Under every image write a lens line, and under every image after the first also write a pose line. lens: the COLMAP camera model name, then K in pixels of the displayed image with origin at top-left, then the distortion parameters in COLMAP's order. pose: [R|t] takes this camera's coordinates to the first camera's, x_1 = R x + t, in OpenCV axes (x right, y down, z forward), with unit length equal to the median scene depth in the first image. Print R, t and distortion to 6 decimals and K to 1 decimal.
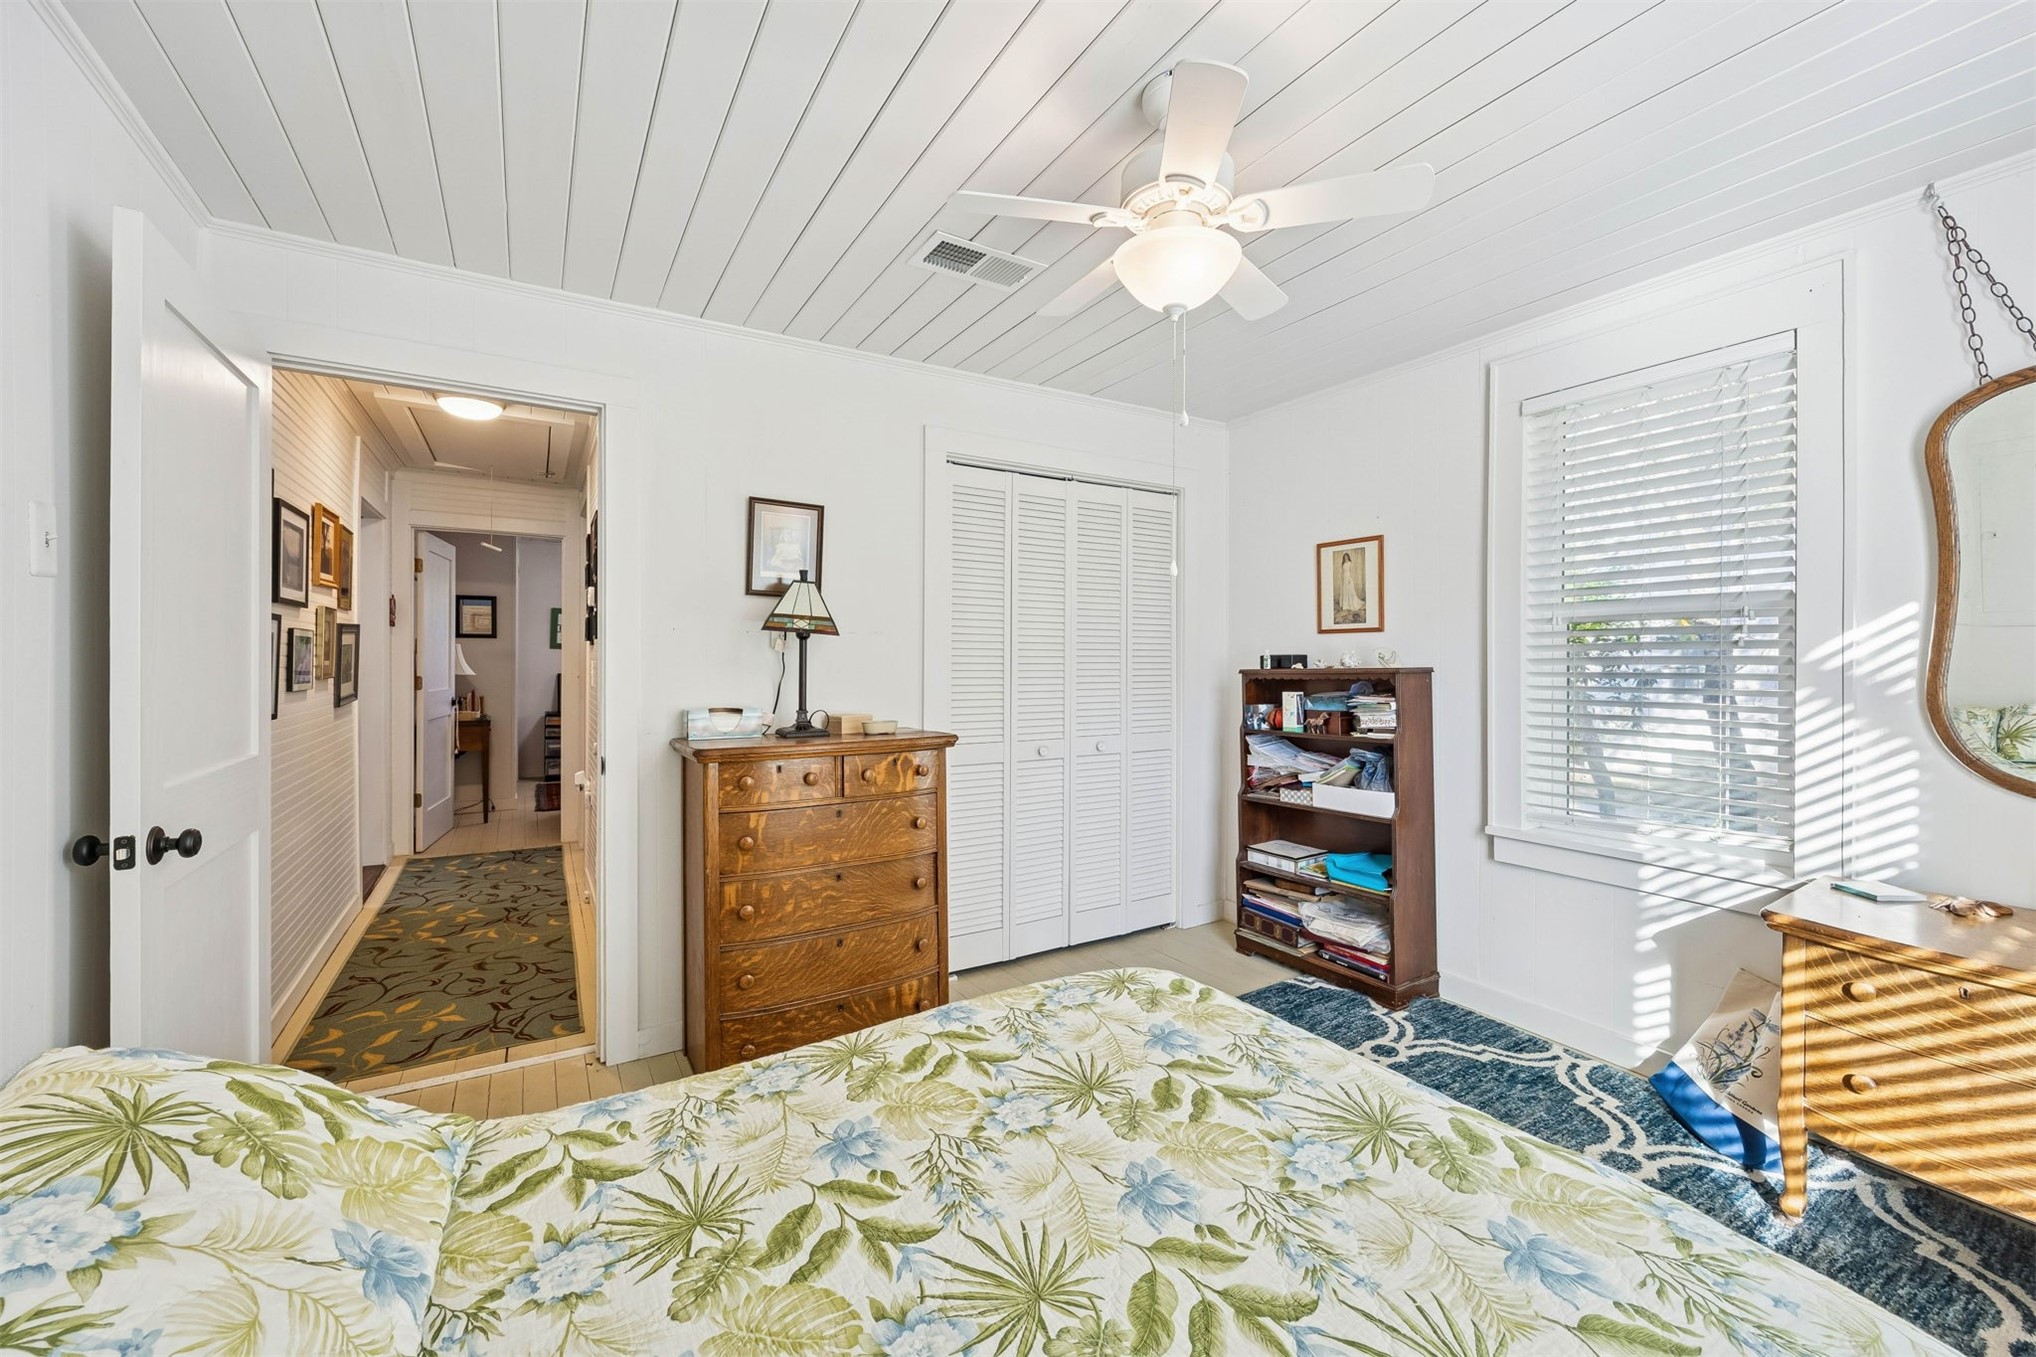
lens RADIAL K [[777.1, 0, 1011.3], [0, 777.1, 658.7], [0, 0, 1]] dist [-0.005229, 0.000043]
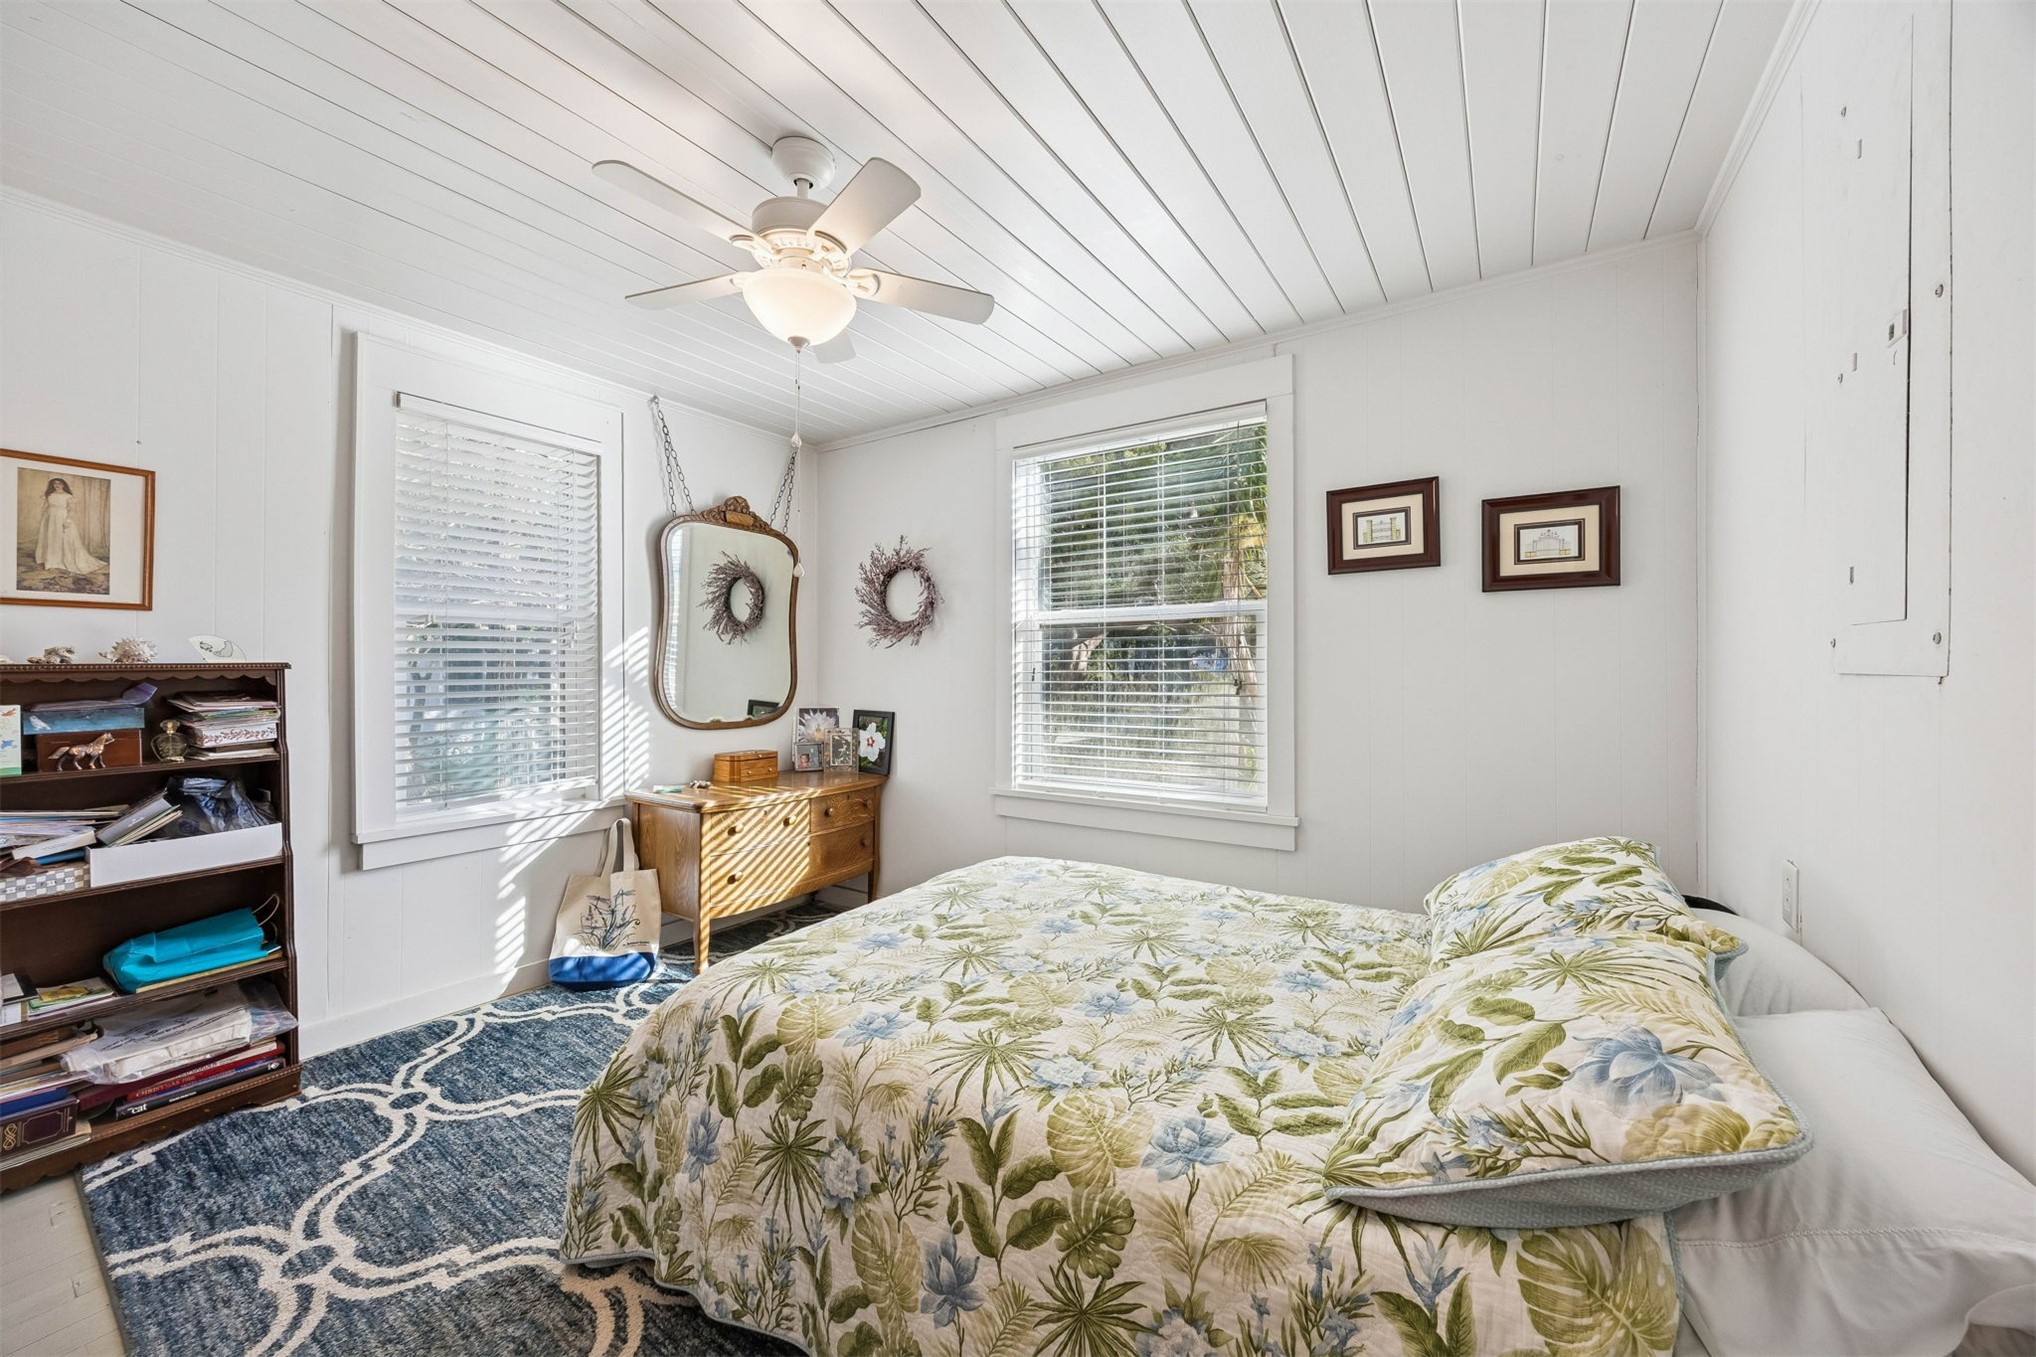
lens RADIAL K [[777.1, 0, 1011.3], [0, 777.1, 658.7], [0, 0, 1]] dist [-0.005229, 0.000043]
pose [[-0.433398, 0.012113, 0.901121, -0.604478], [-0.006558, 0.999841, -0.016594, 0.018163], [-0.901179, -0.013101, -0.433250, 0.772795]]
